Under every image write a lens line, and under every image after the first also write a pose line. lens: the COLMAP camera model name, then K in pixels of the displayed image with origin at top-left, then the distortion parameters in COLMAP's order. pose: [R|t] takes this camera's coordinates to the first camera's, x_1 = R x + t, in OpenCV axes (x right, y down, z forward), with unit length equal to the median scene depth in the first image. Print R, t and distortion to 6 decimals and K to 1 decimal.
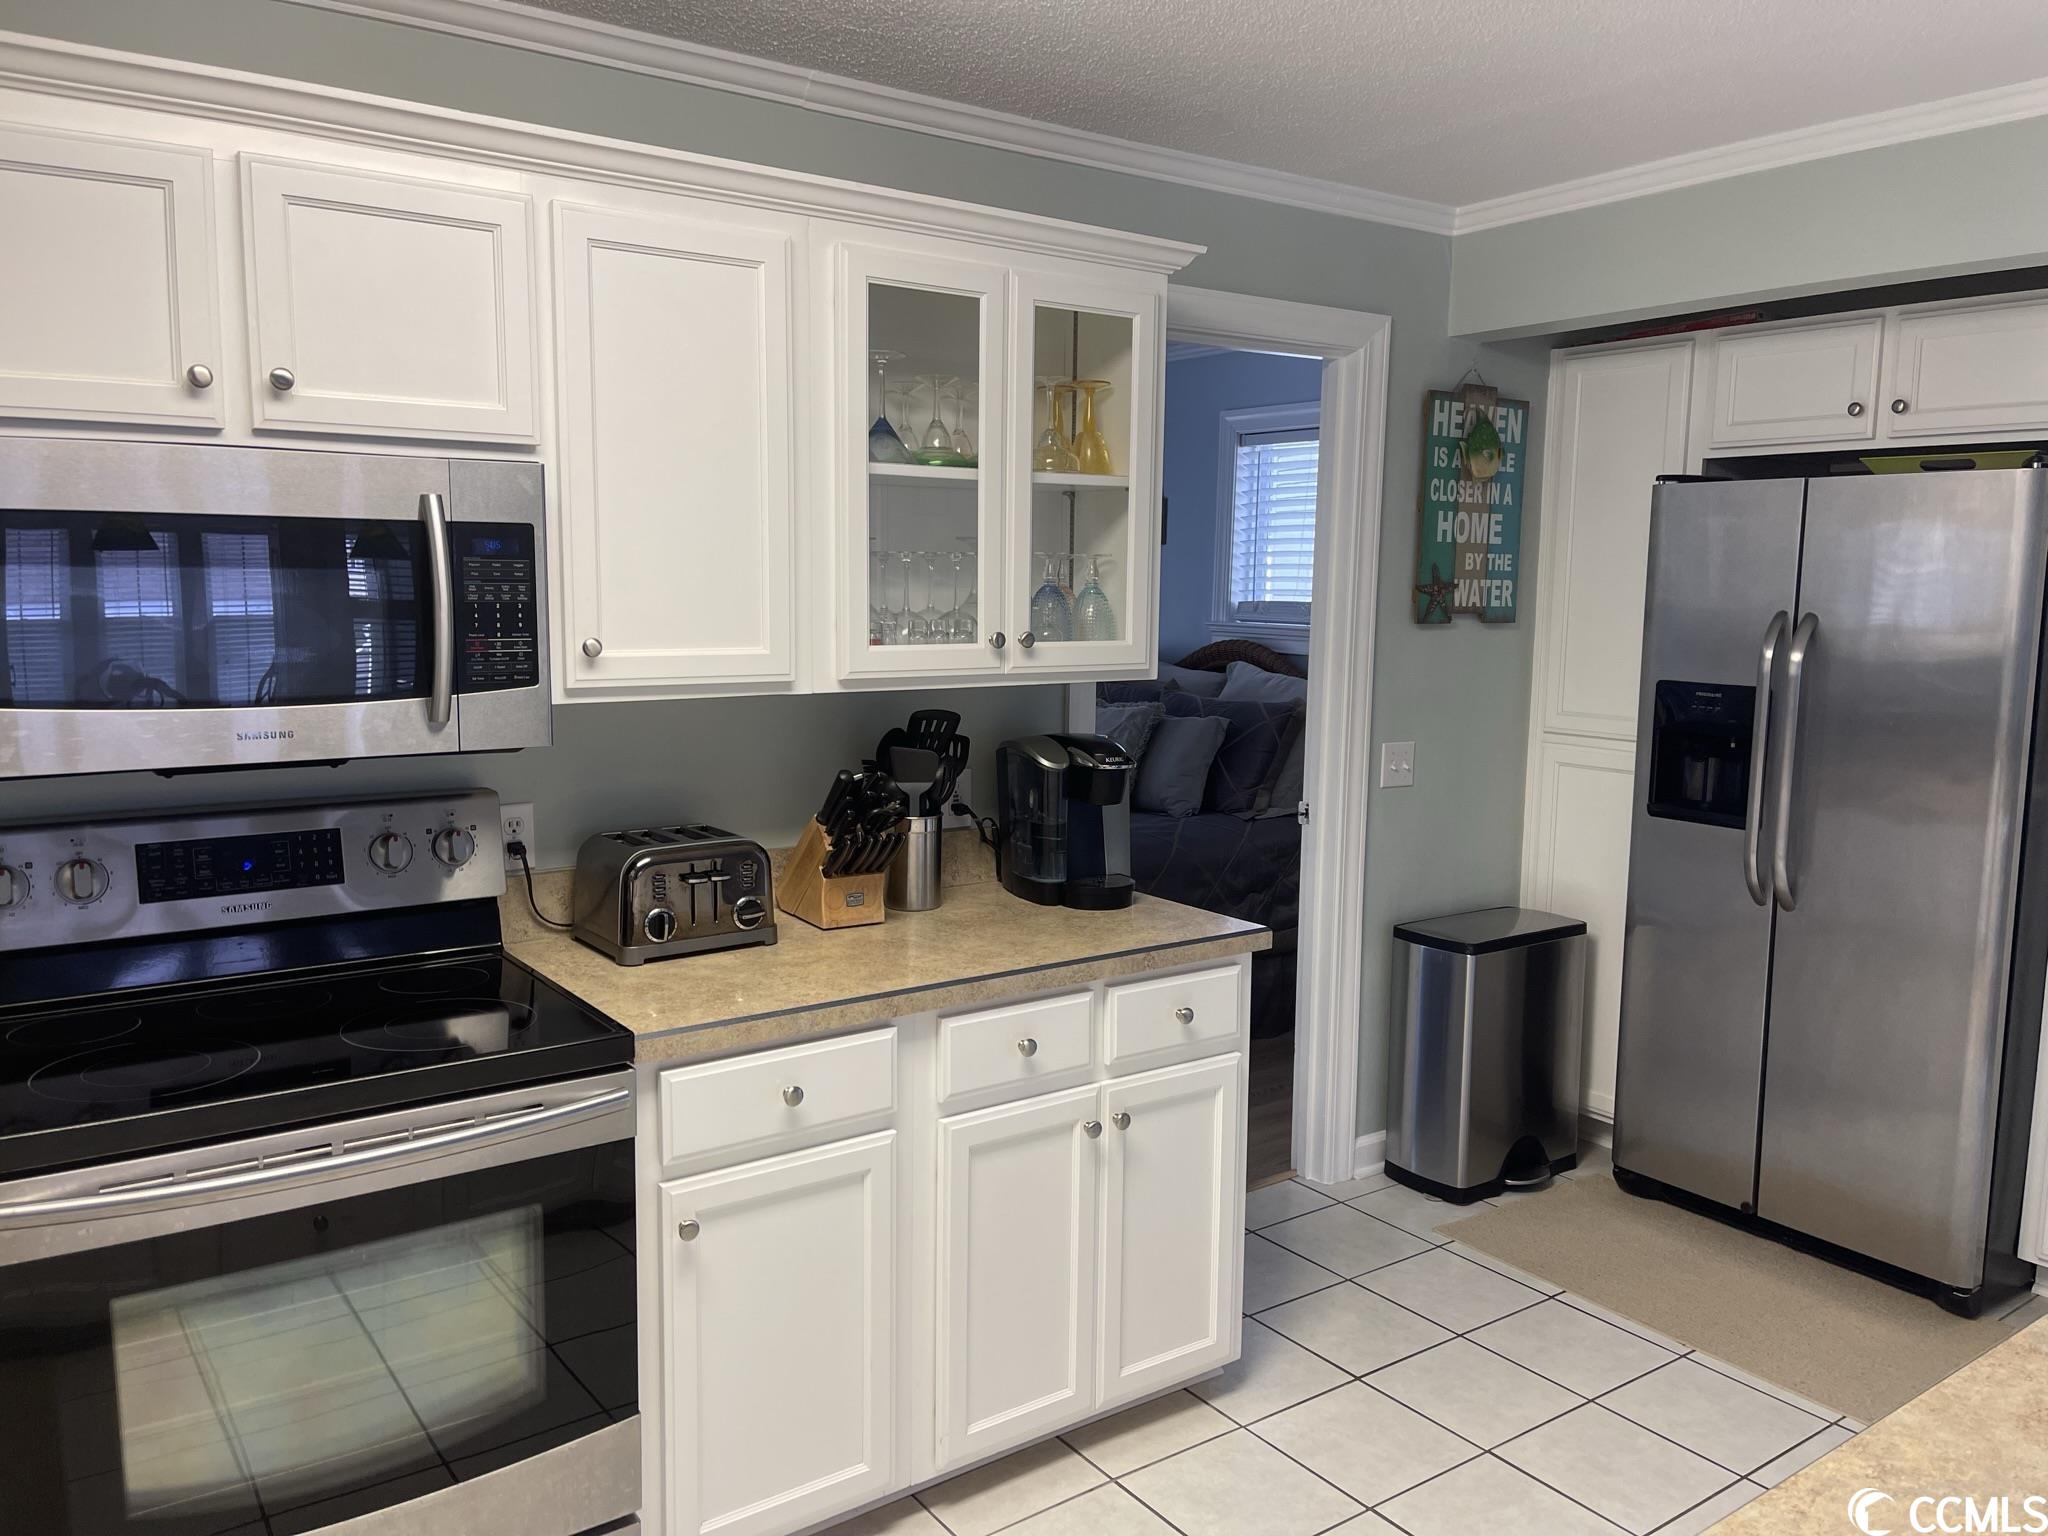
lens RADIAL K [[1546.4, 0, 1026.9], [0, 1546.4, 776.8], [0, 0, 1]] dist [0.057014, -0.072074]
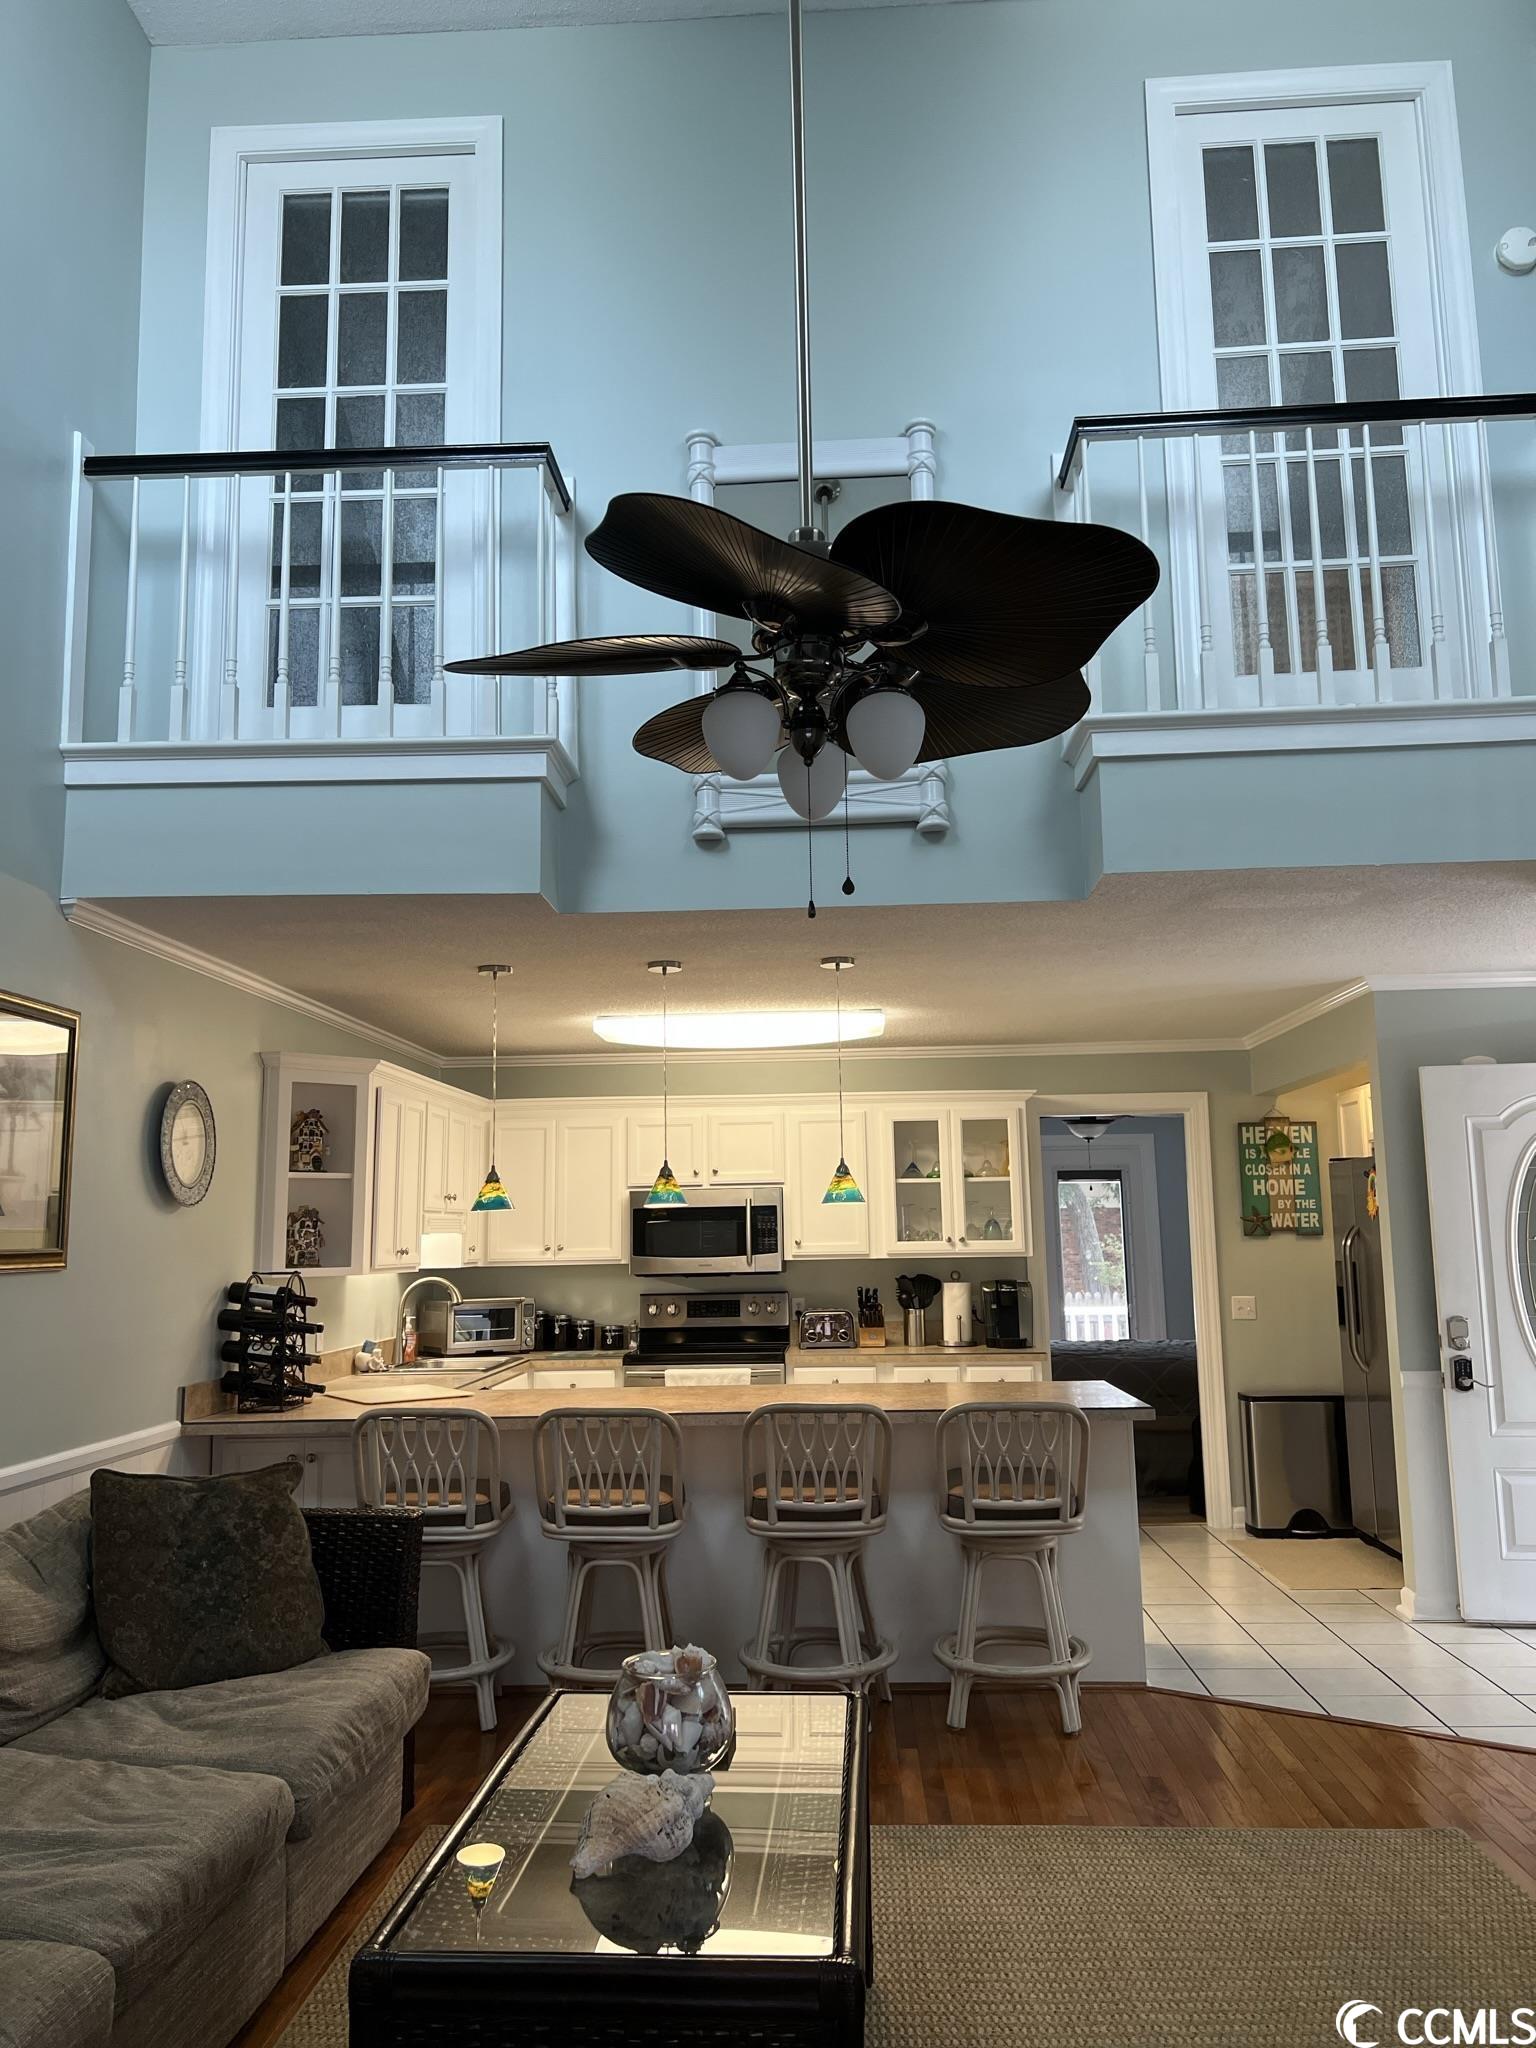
lens RADIAL K [[1550.6, 0, 753.7], [0, 1550.6, 1024.9], [0, 0, 1]] dist [0.097274, -0.086346]
pose [[0.779351, -0.110300, -0.616803, 1.564987], [-0.055969, 0.968195, -0.243856, 0.252354], [0.624083, 0.224572, 0.748390, -1.470549]]
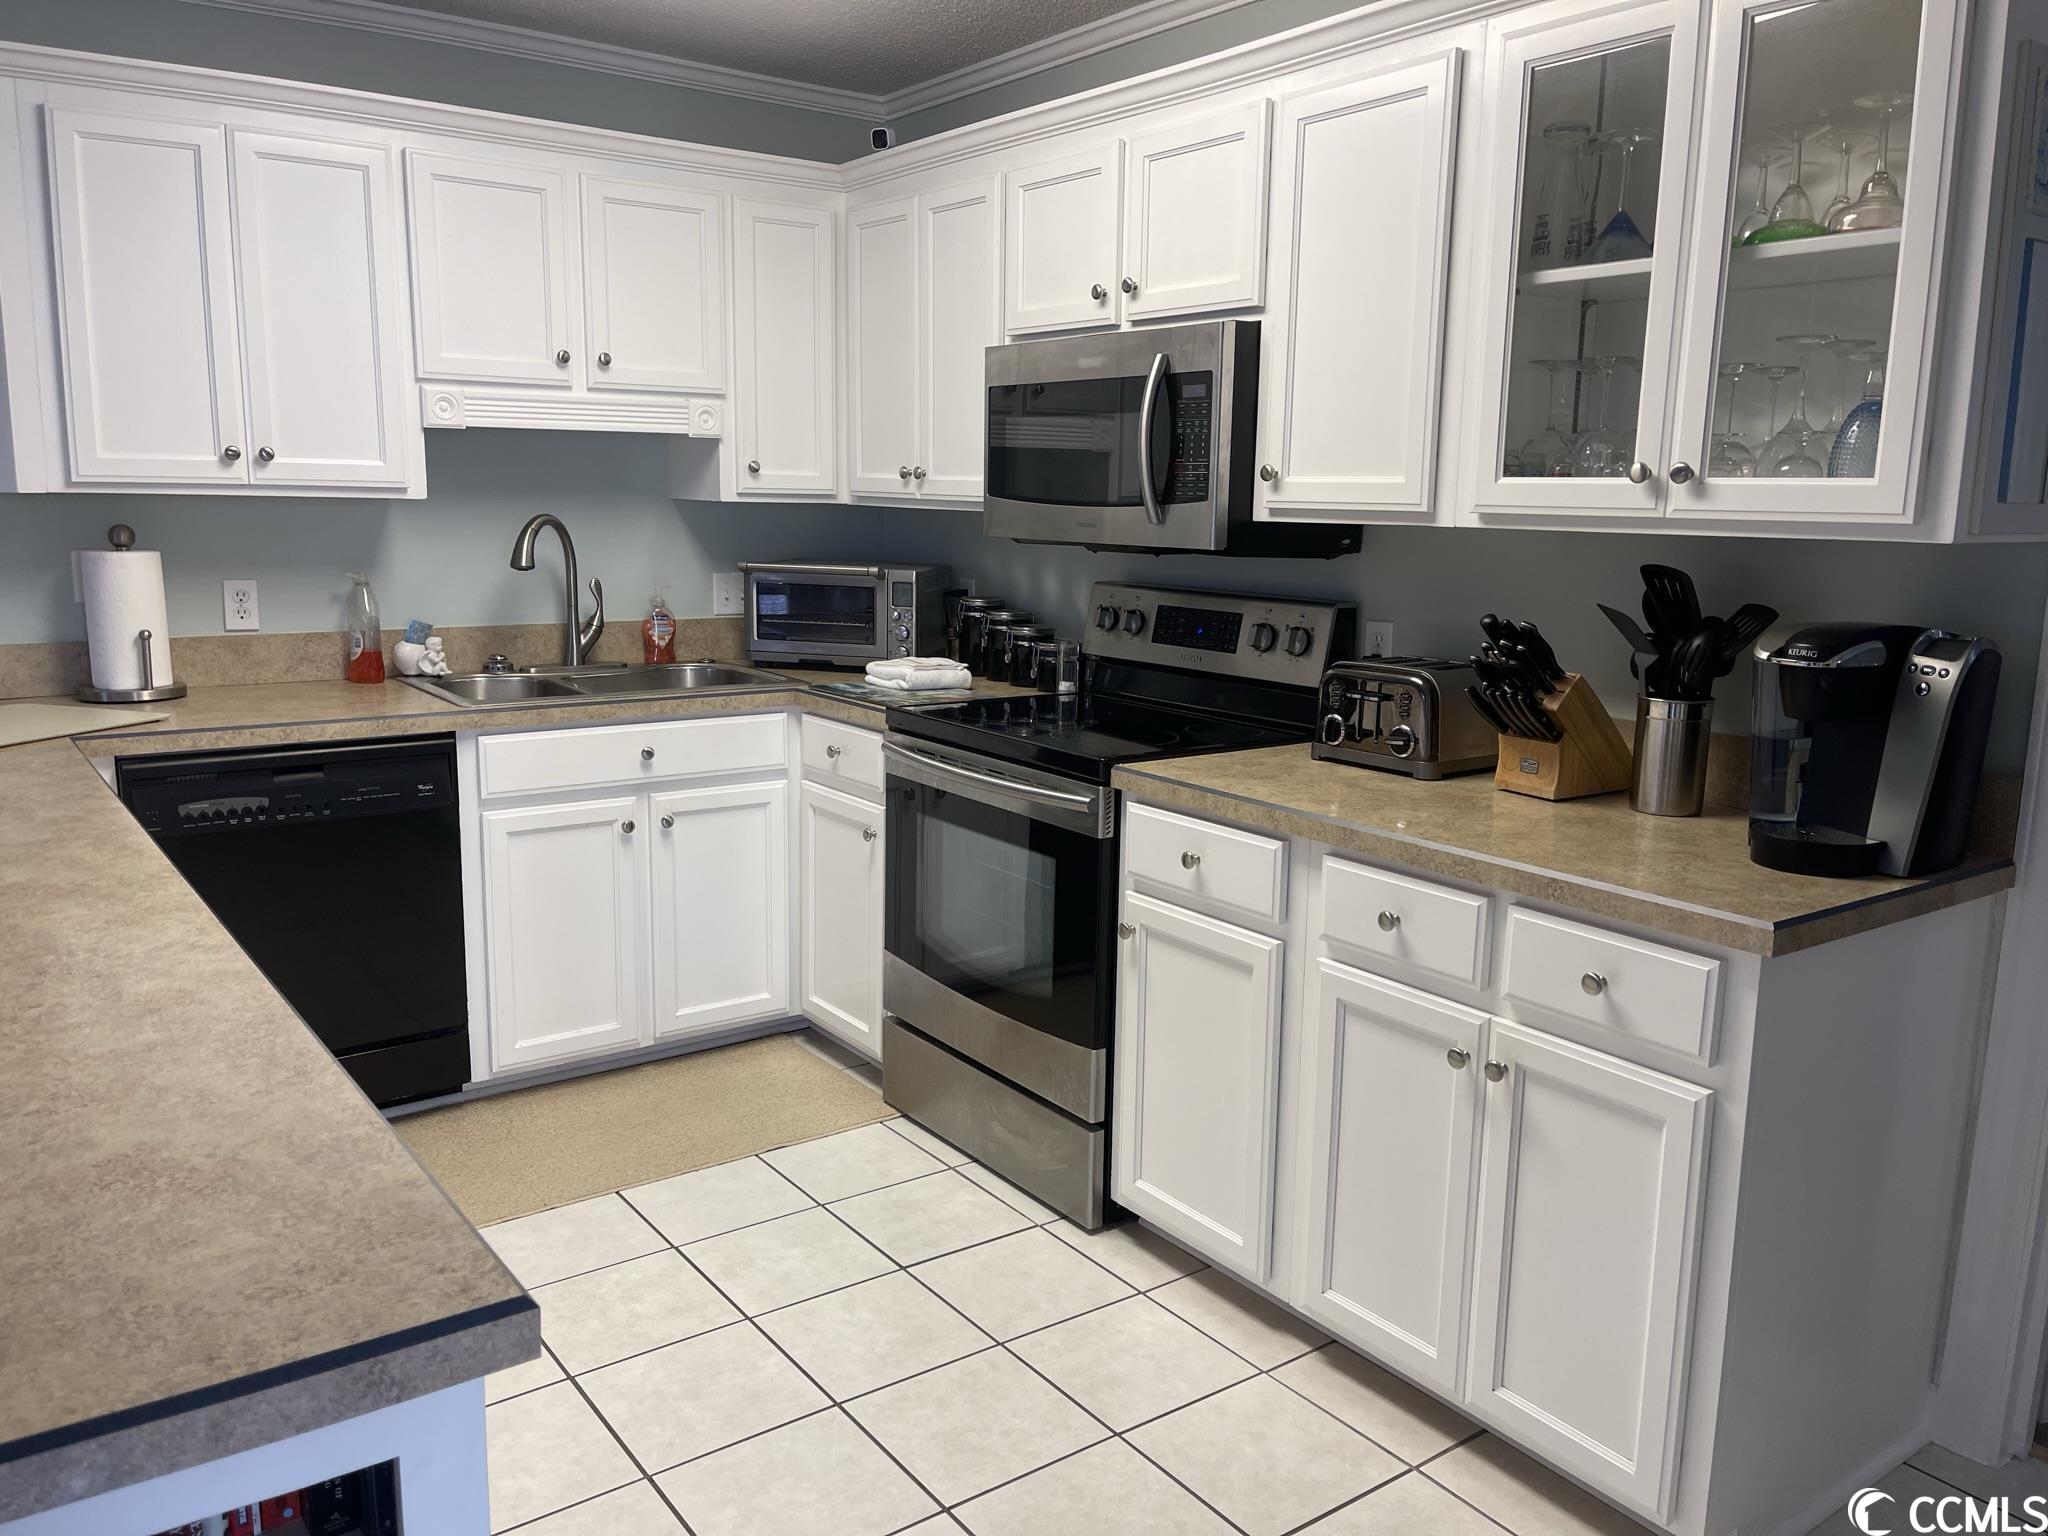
lens RADIAL K [[1546.4, 0, 1033.4], [0, 1546.4, 765.6], [0, 0, 1]] dist [0.057014, -0.072074]
pose [[0.018556, 0.167616, -0.985678, 0.849061], [-0.146659, 0.975640, 0.163148, -0.028650], [0.989013, 0.141532, 0.042686, 0.730117]]
